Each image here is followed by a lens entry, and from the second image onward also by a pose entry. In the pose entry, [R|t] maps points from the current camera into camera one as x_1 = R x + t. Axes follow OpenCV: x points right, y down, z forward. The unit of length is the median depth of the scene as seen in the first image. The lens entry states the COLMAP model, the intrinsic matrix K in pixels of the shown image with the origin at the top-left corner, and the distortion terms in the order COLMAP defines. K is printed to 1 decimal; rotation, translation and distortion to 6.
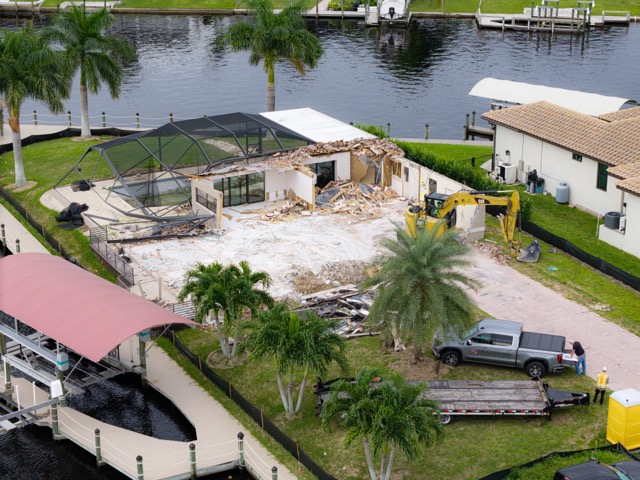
lens RADIAL K [[1297.4, 0, 320.0], [0, 1297.4, 240.0], [0, 0, 1]] dist [-0.412366, 2.376838]
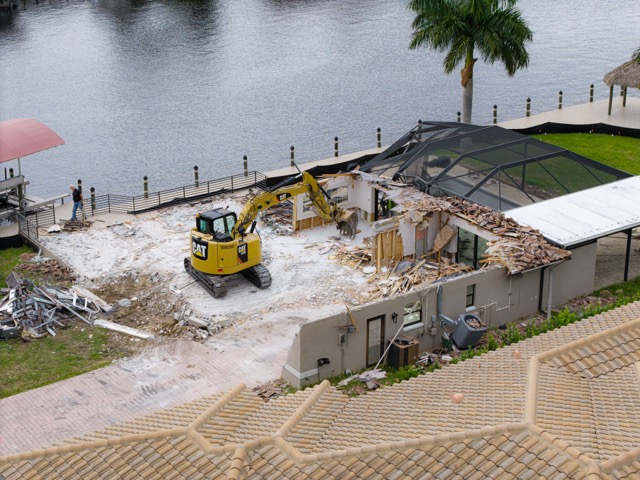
lens RADIAL K [[1297.4, 0, 320.0], [0, 1297.4, 240.0], [0, 0, 1]] dist [-0.412366, 2.376838]
pose [[0.095257, 0.374742, -0.922223, 0.633325], [-0.336997, 0.883872, 0.324350, -0.255389], [0.936675, 0.279890, 0.210482, 0.795819]]
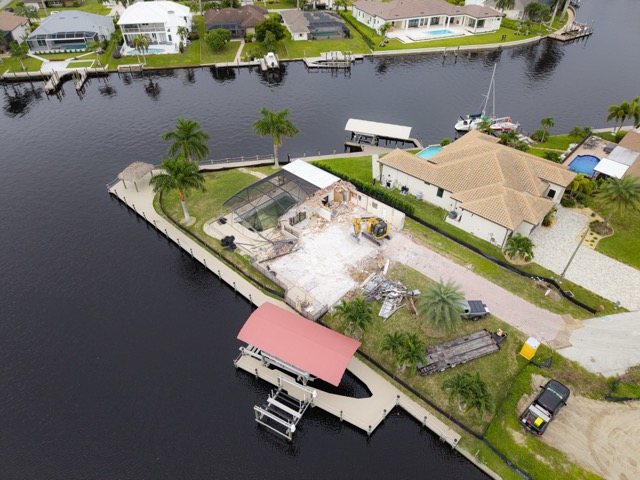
lens RADIAL K [[431.8, 0, 325.8], [0, 431.8, 240.0], [0, 0, 1]] dist [0.004462, -0.005411]
pose [[0.947755, -0.194537, 0.252816, -0.220243], [0.096909, 0.930656, 0.352830, -0.274592], [-0.303923, -0.309896, 0.900886, 0.254748]]
